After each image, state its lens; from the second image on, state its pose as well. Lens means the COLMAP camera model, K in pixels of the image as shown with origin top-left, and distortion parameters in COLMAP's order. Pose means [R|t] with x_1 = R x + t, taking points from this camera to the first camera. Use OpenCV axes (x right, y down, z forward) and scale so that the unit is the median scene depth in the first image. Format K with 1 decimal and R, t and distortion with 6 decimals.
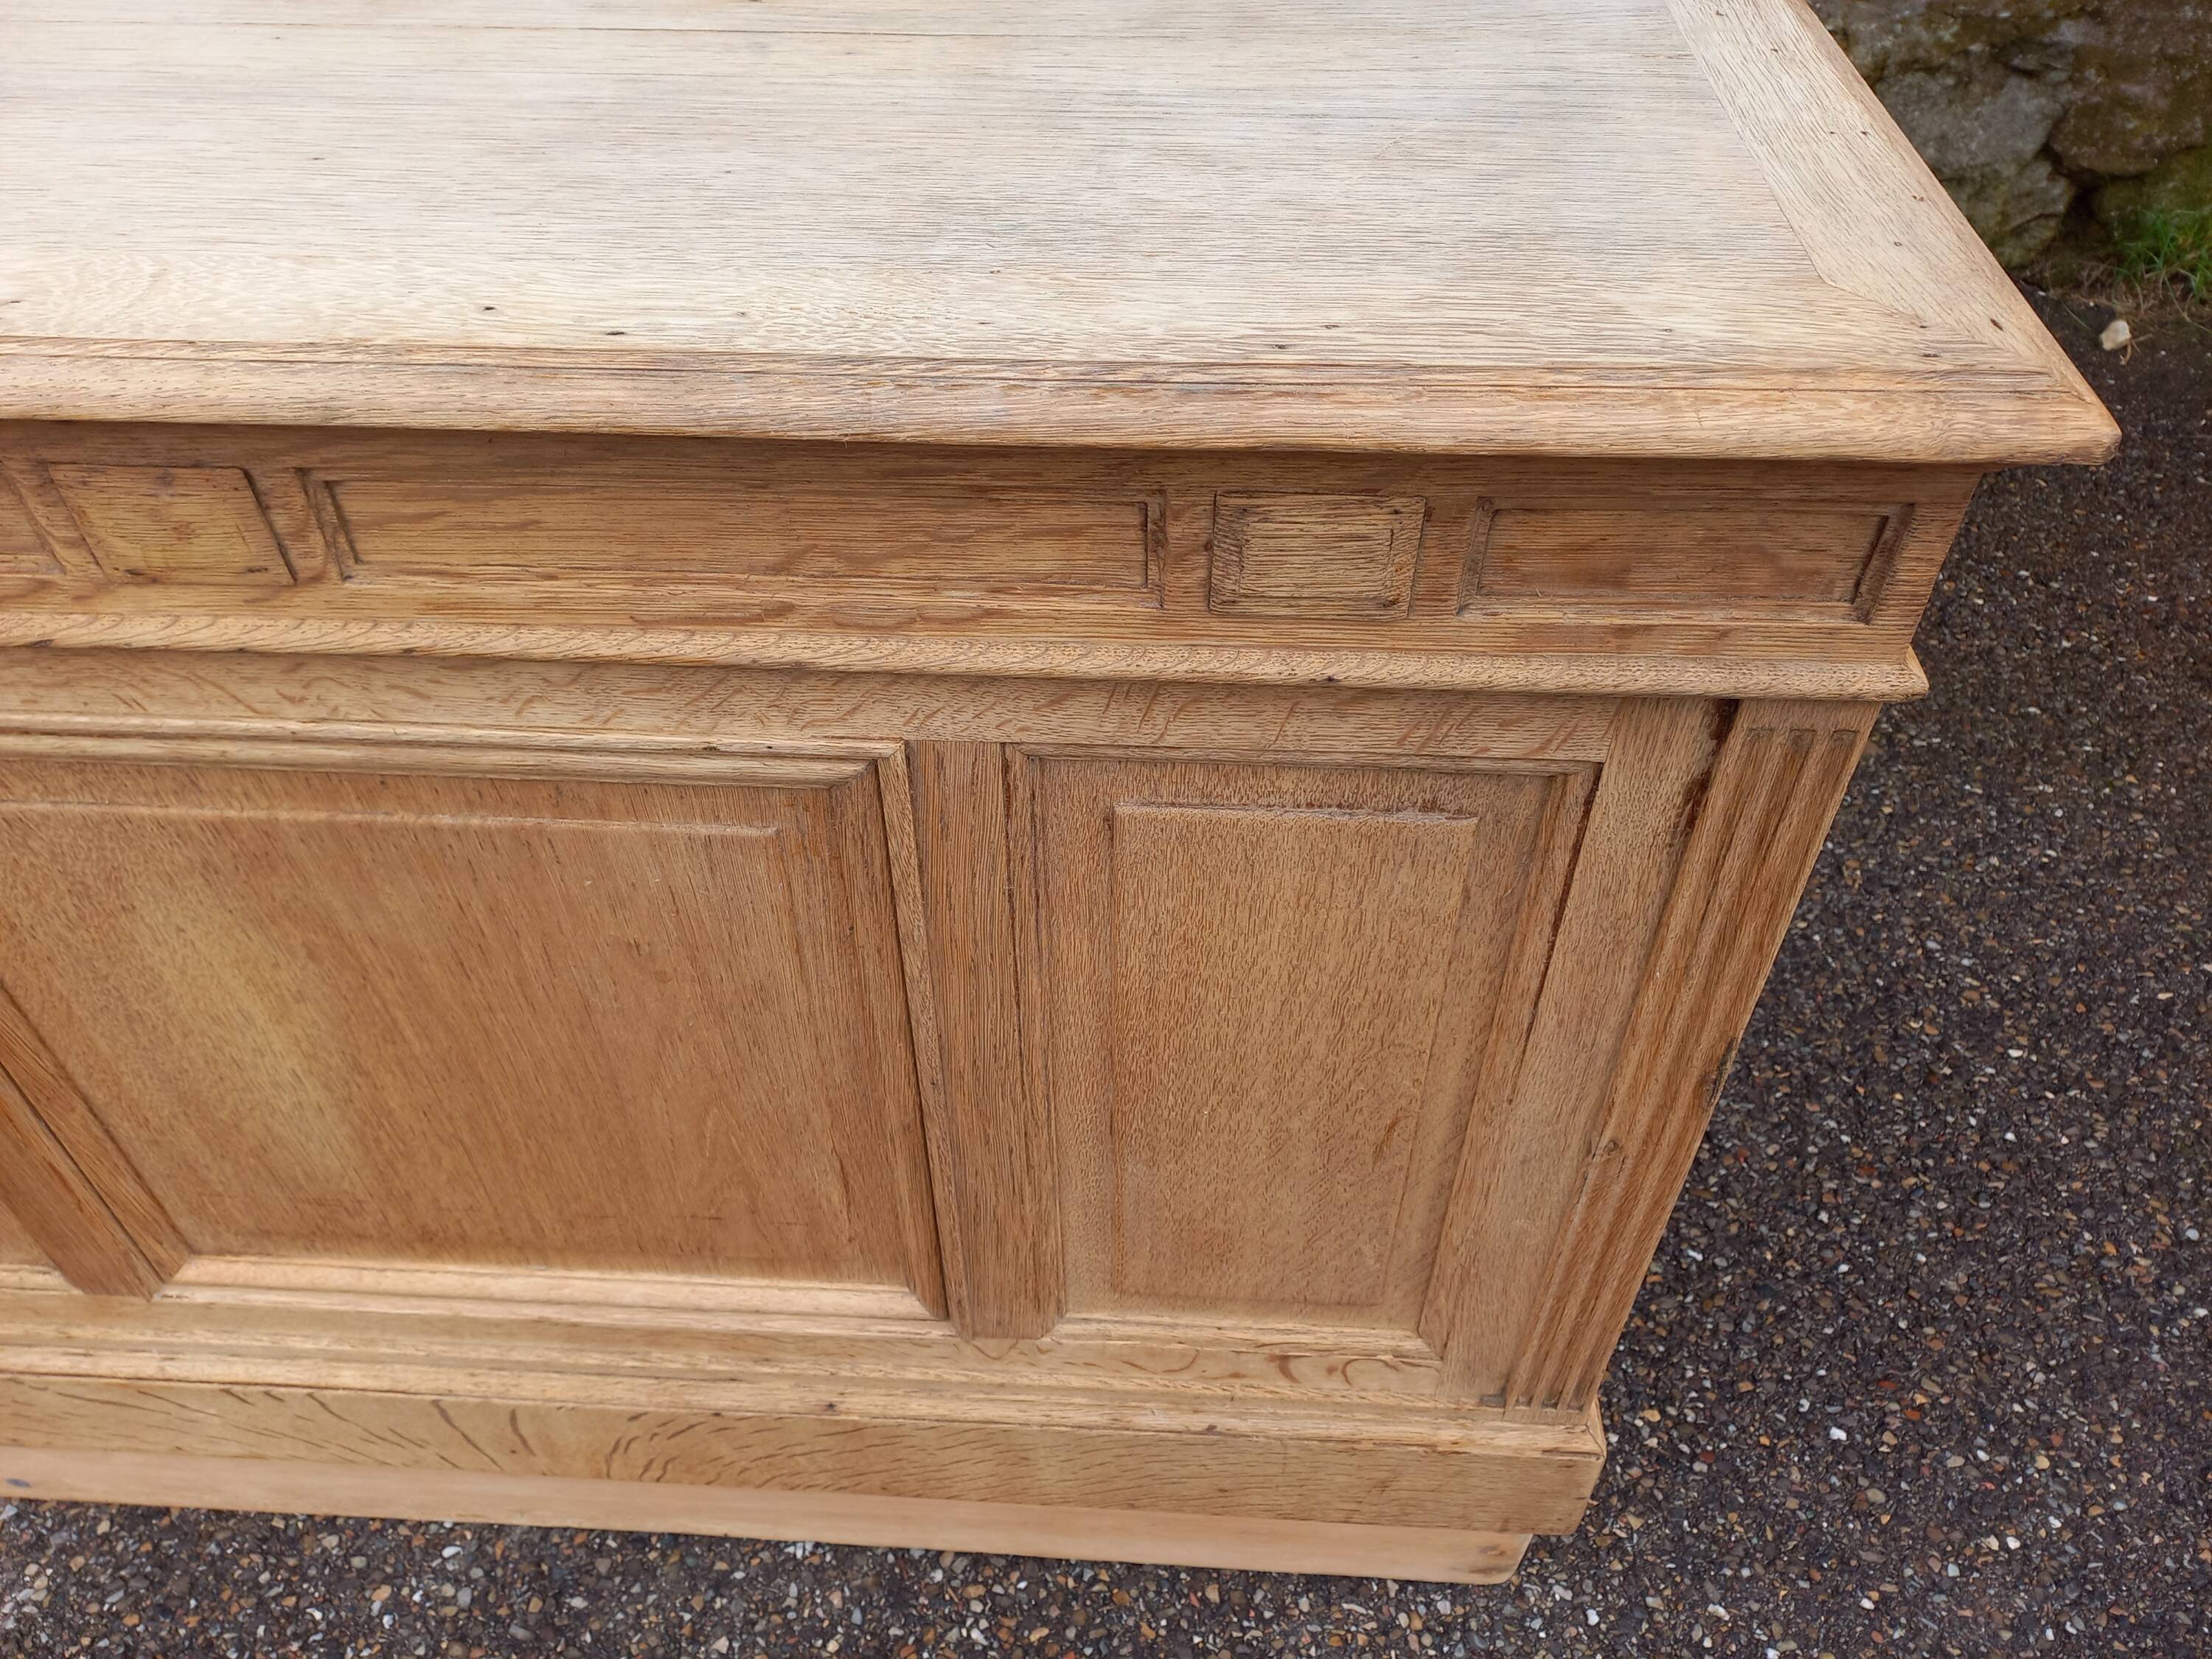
lens RADIAL K [[1625.8, 0, 1078.5], [0, 1625.8, 832.6], [0, 0, 1]] dist [0.045520, -0.026626]
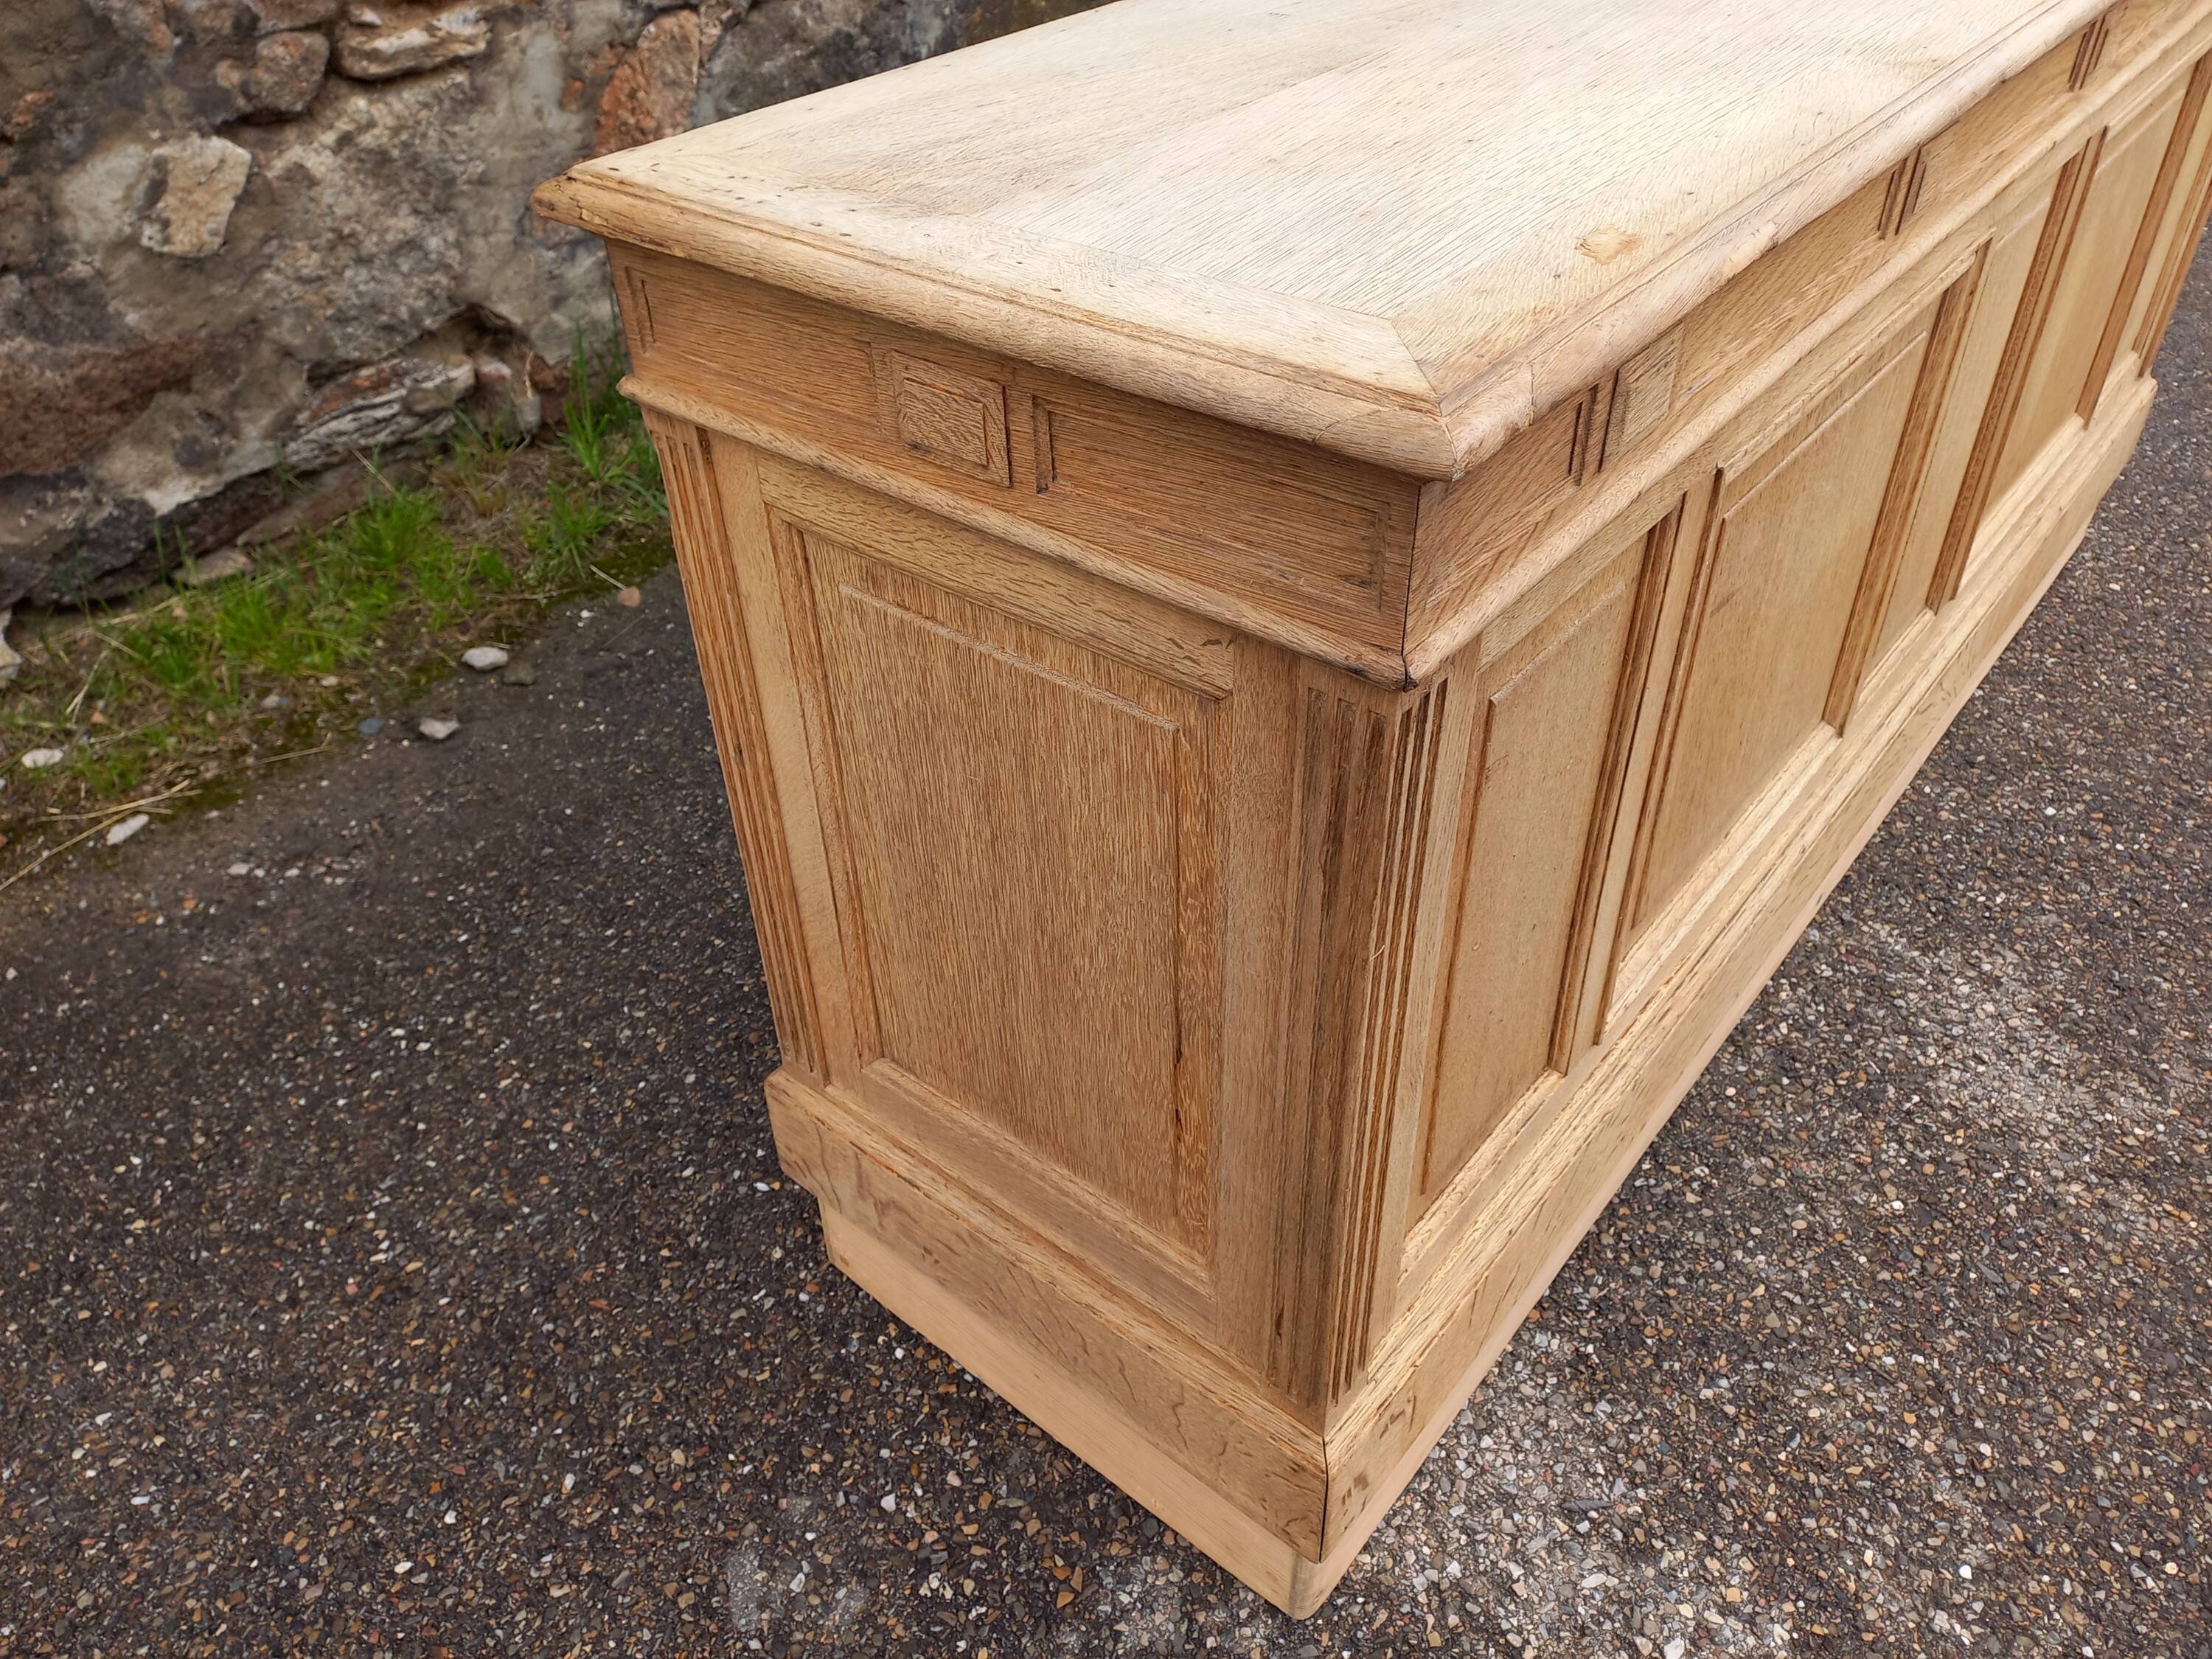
lens RADIAL K [[1625.8, 0, 1077.7], [0, 1625.8, 827.0], [0, 0, 1]] dist [0.045520, -0.026626]
pose [[0.580517, -0.499166, 0.643299, -2.010407], [0.583060, 0.806313, 0.099500, -0.196289], [-0.568368, 0.317320, 0.759122, 0.257549]]
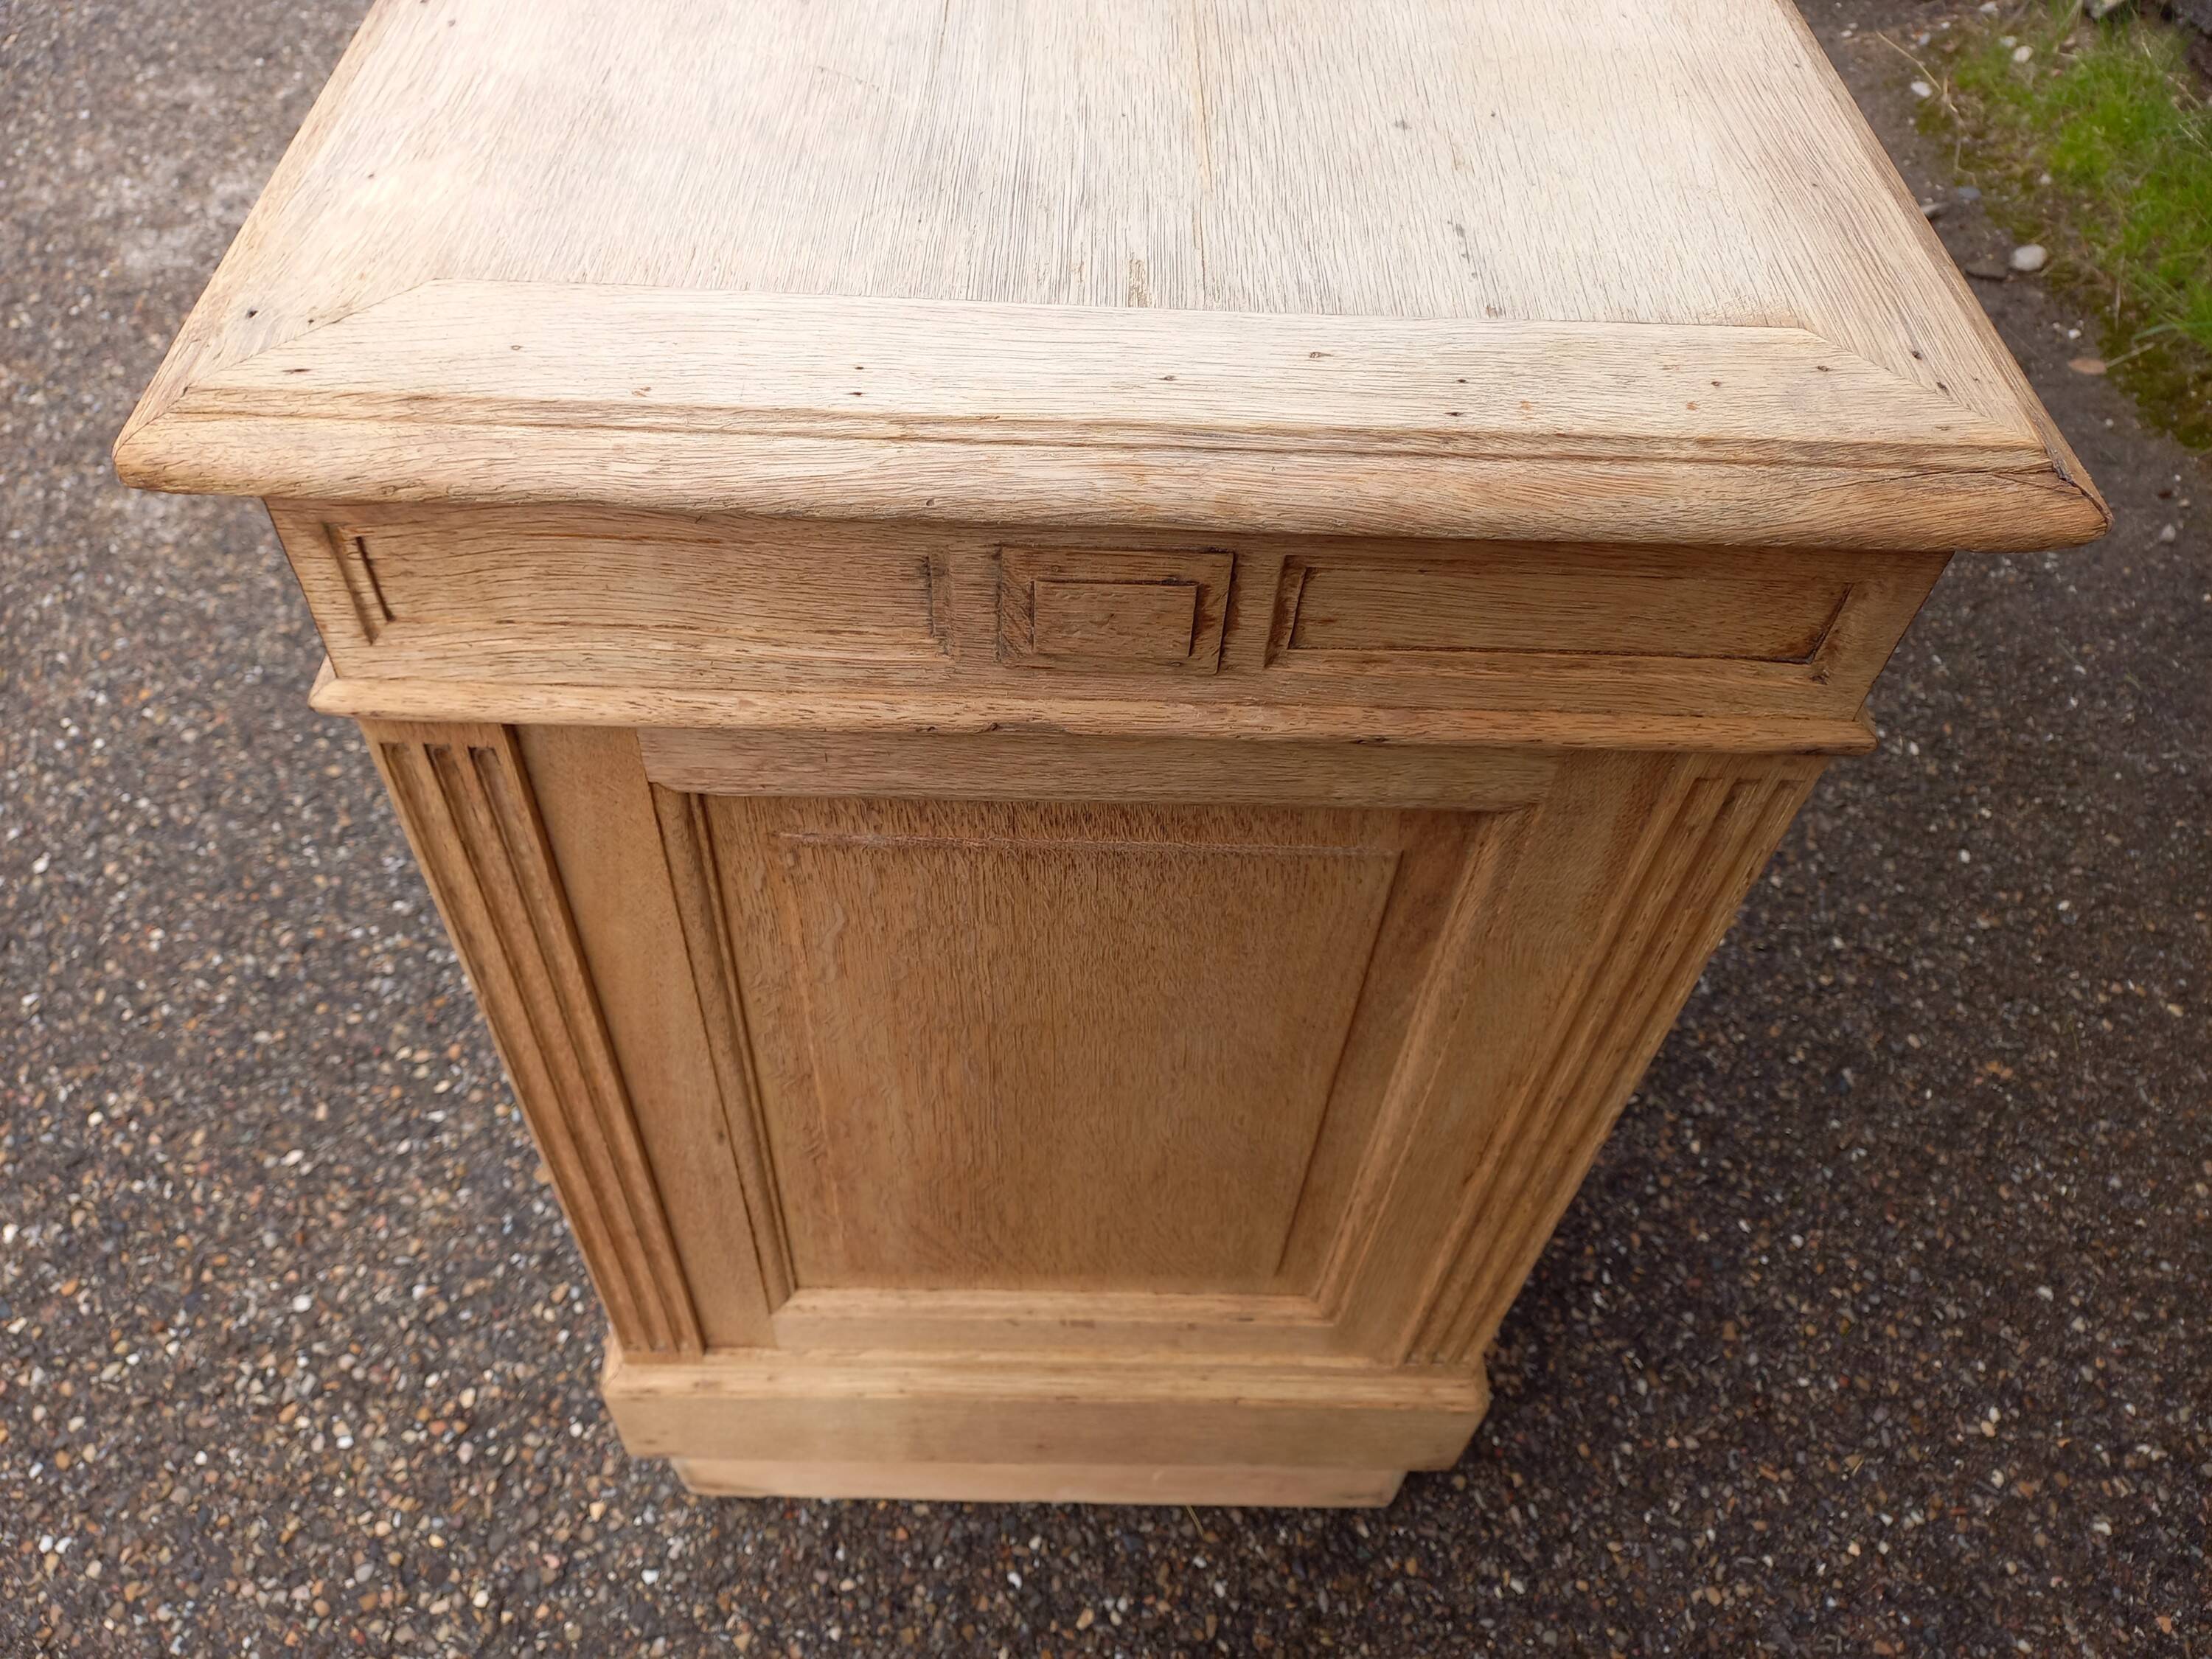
lens RADIAL K [[1625.8, 0, 1085.2], [0, 1625.8, 828.1], [0, 0, 1]] dist [0.045520, -0.026626]
pose [[0.070865, 0.779557, -0.622309, 0.595130], [-0.727202, 0.467406, 0.502702, -0.426651], [0.682756, 0.416920, 0.600019, 0.390750]]
